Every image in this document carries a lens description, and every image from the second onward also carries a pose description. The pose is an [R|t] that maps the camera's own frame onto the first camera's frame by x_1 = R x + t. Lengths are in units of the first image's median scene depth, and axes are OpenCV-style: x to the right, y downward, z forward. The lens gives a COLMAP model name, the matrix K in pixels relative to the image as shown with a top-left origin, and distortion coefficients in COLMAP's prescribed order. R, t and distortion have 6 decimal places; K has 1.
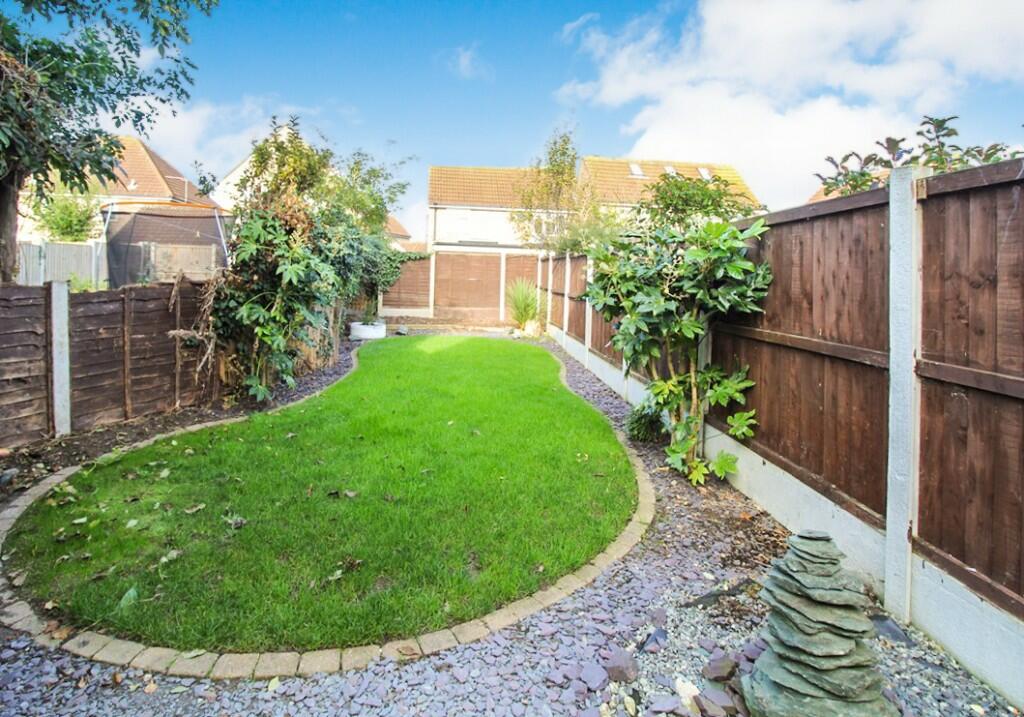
lens RADIAL K [[603.3, 0, 512.0], [0, 603.3, 299.2], [0, 0, 1]] dist [-0.026749, -0.000445]
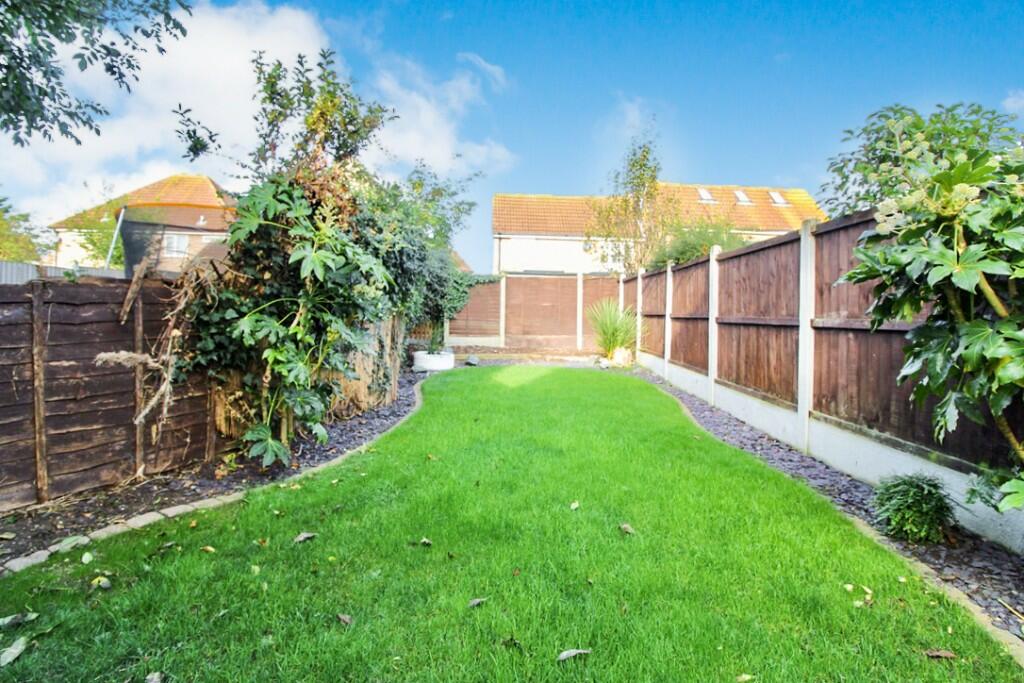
lens RADIAL K [[492.3, 0, 512.0], [0, 492.3, 341.5], [0, 0, 1]] dist [-0.026965, -0.000759]
pose [[0.997202, -0.011952, -0.073789, -0.114161], [0.012099, 0.999926, 0.001538, 0.037669], [0.073765, -0.002427, 0.997273, 0.463931]]
